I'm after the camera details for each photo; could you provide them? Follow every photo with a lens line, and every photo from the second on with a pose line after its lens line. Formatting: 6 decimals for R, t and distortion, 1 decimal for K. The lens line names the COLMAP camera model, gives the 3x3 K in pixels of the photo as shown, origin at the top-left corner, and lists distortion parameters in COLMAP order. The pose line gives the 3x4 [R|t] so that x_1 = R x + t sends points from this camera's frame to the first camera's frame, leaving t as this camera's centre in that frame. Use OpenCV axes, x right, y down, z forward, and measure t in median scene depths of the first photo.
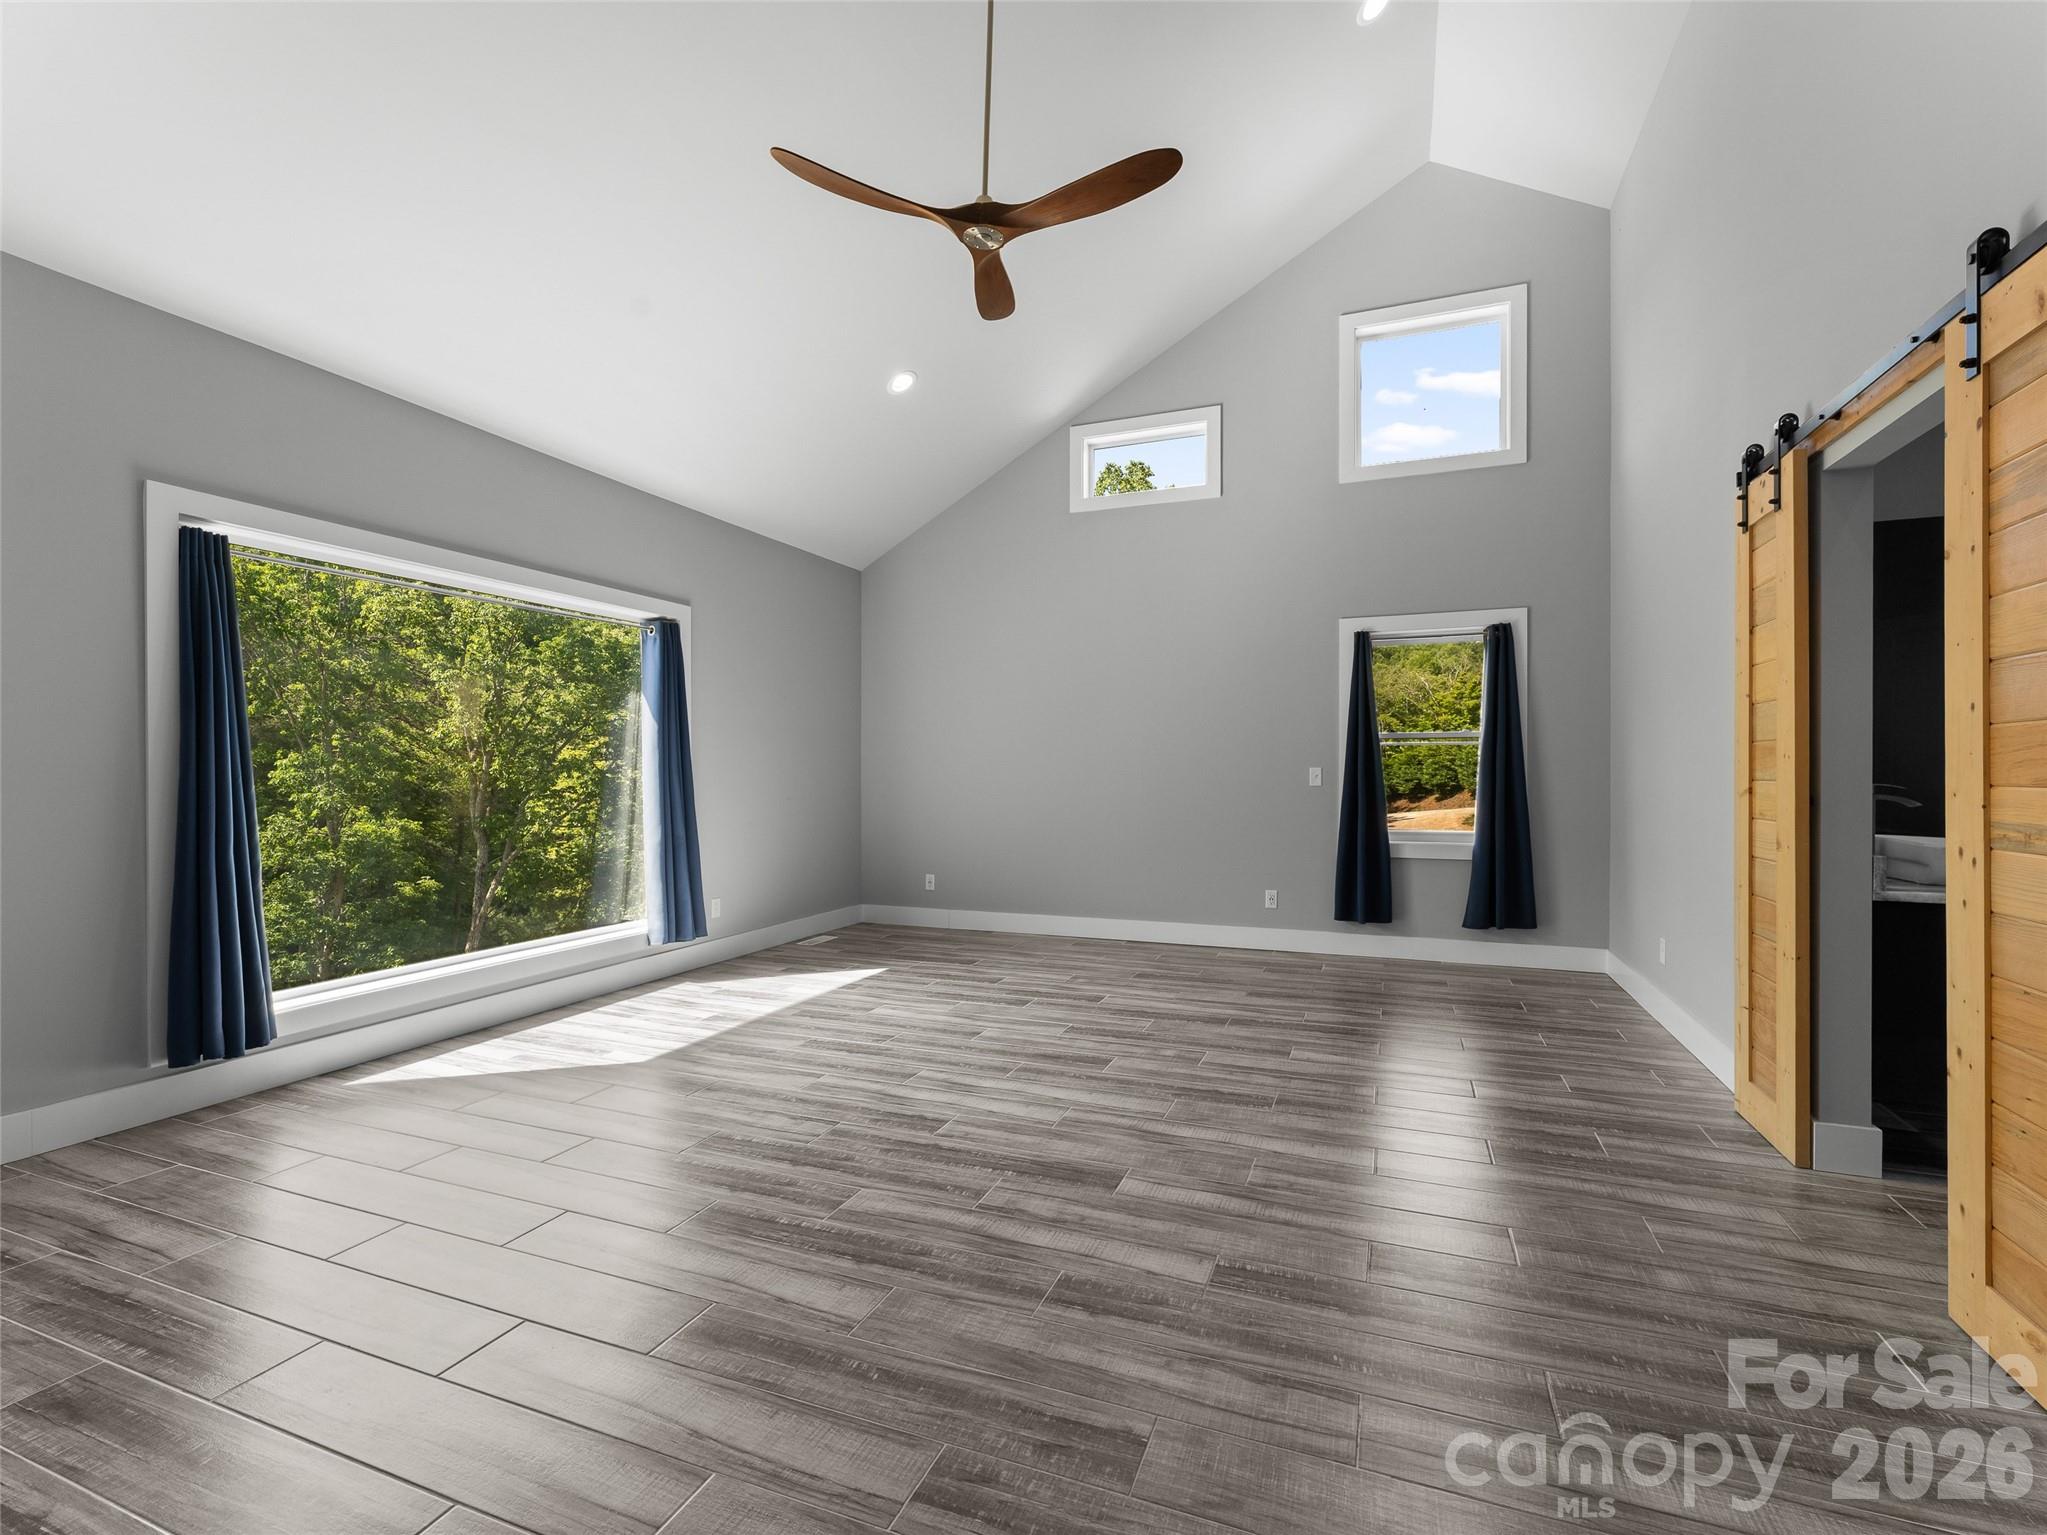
lens RADIAL K [[927.8, 0, 1019.5], [0, 927.8, 776.6], [0, 0, 1]] dist [-0.002030, -0.000207]
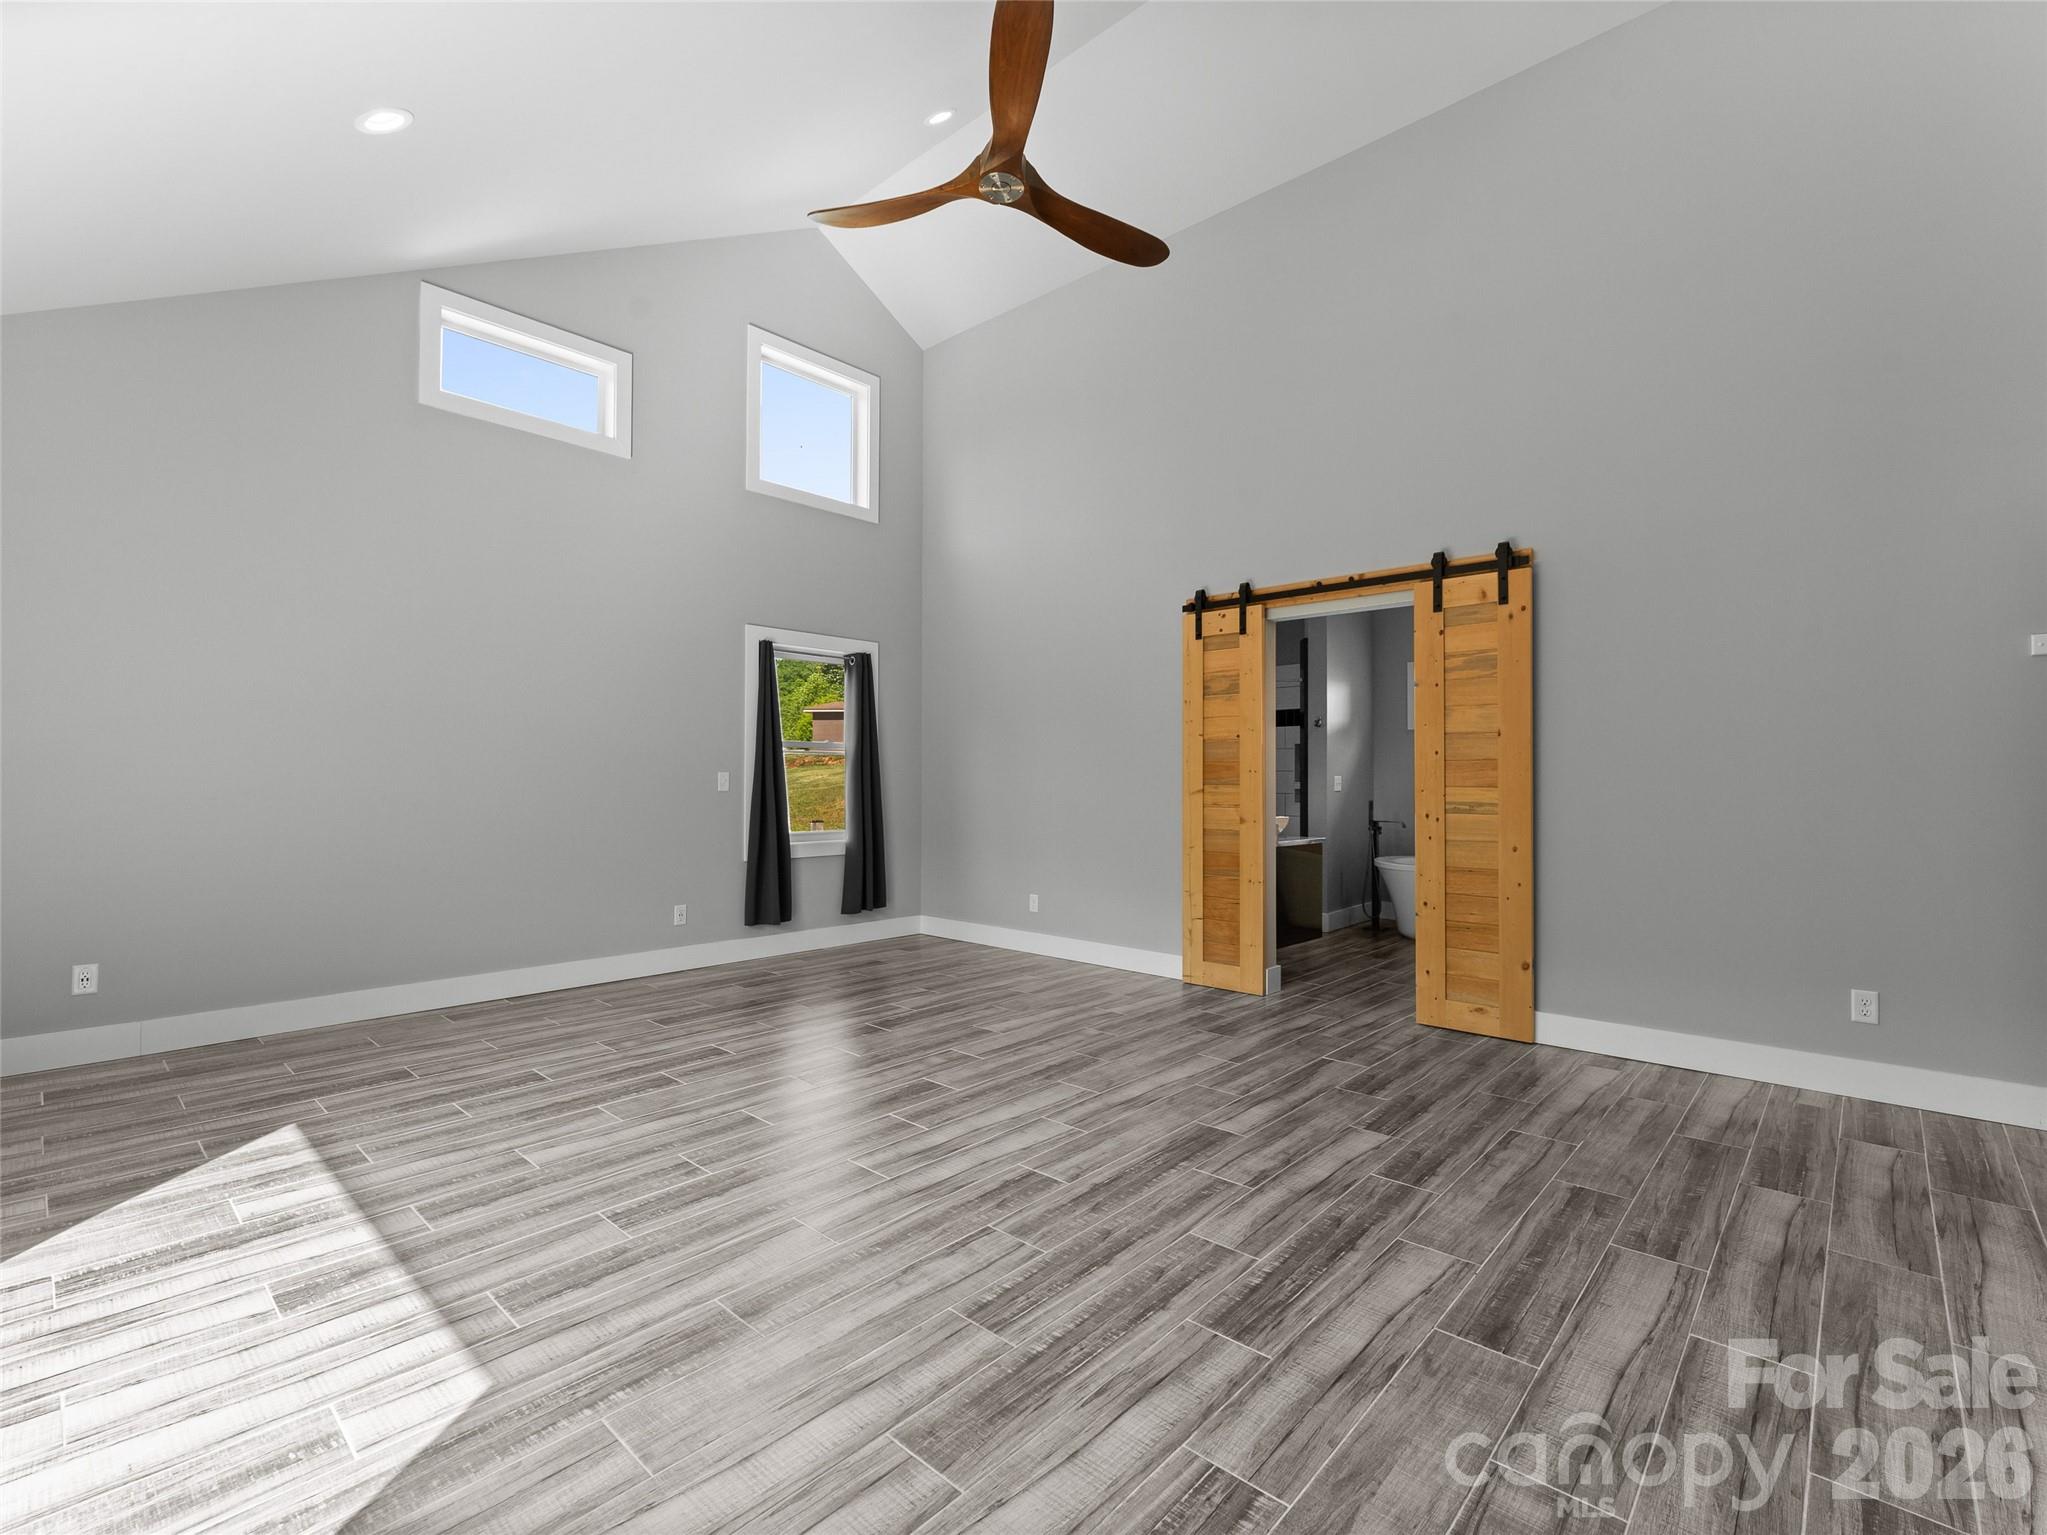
lens RADIAL K [[927.8, 0, 1019.8], [0, 927.8, 770.6], [0, 0, 1]] dist [-0.002030, -0.000207]
pose [[0.351182, 0.012092, 0.936229, -0.773830], [-0.001826, 0.999924, -0.012230, -0.000572], [-0.936305, 0.002586, 0.351177, 0.590983]]
